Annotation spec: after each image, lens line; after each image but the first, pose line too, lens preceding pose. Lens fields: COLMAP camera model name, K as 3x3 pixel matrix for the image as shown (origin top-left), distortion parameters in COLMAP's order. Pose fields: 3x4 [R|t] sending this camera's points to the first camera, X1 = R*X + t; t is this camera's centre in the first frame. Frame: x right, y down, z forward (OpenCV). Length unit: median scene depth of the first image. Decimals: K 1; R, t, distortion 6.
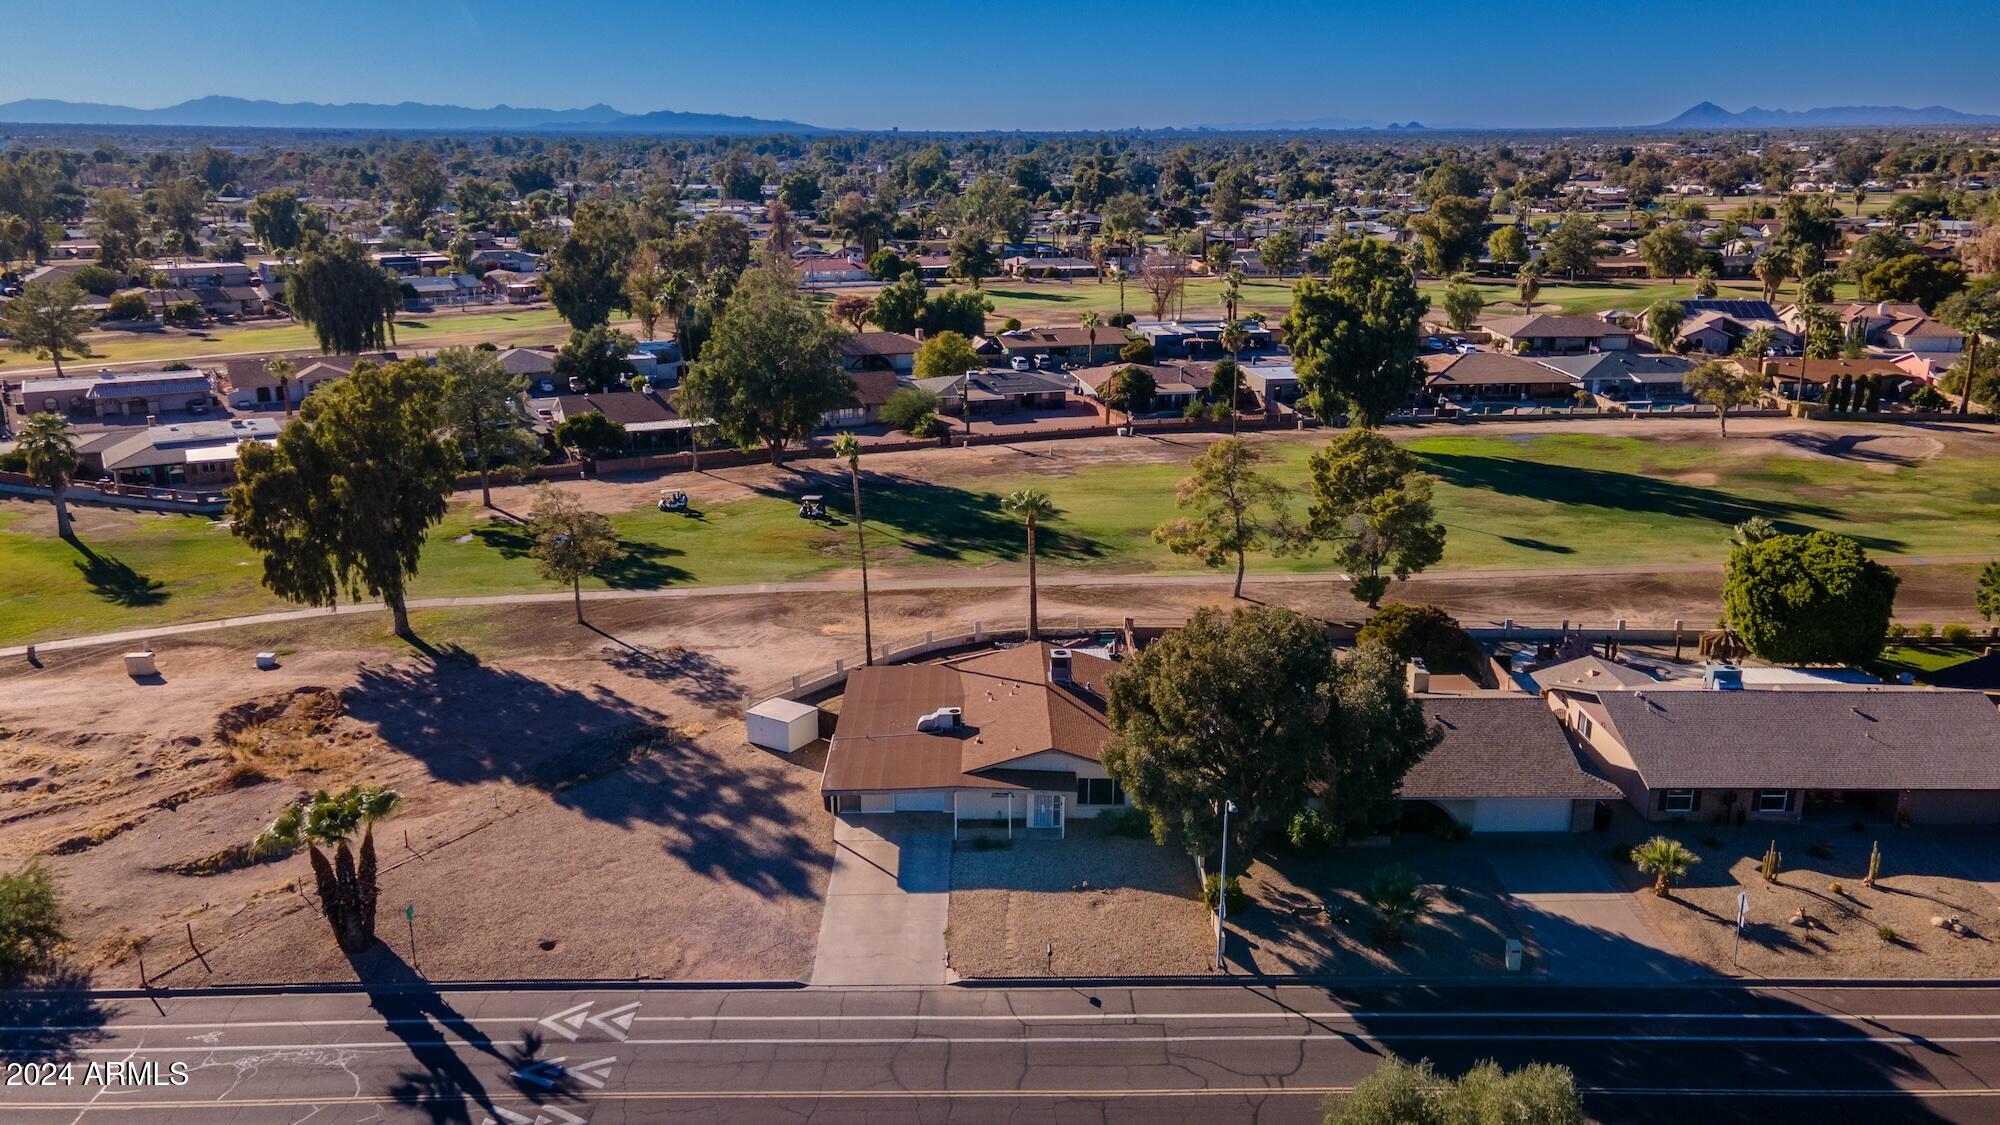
lens RADIAL K [[1449.4, 0, 1003.9], [0, 1449.4, 564.5], [0, 0, 1]] dist [0.026193, 0.023341]
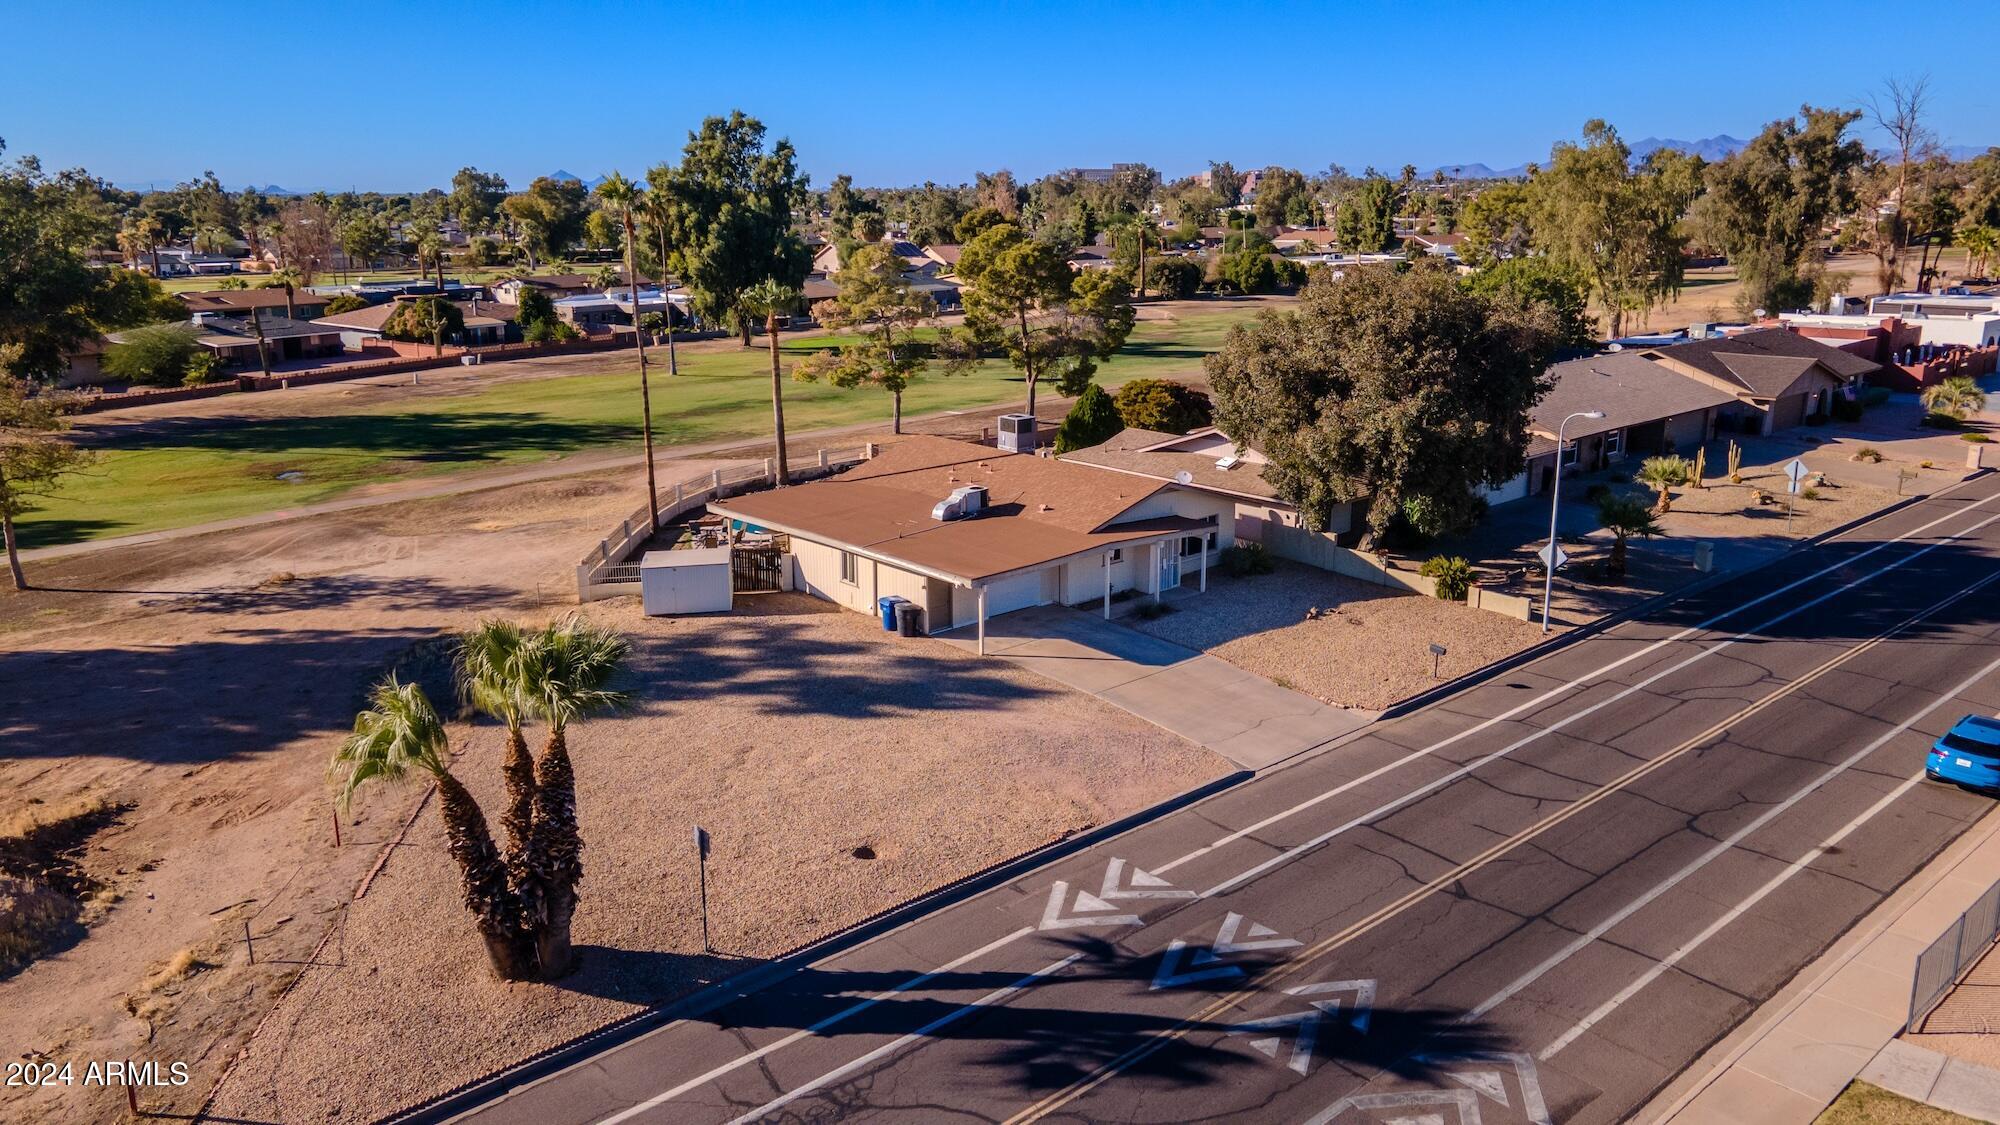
lens RADIAL K [[1449.4, 0, 998.6], [0, 1449.4, 552.1], [0, 0, 1]] dist [0.026193, 0.023341]
pose [[0.755823, -0.165914, 0.633407, -0.531987], [0.198213, 0.979952, 0.020167, 0.130331], [-0.624054, 0.110306, 0.773556, 0.463006]]
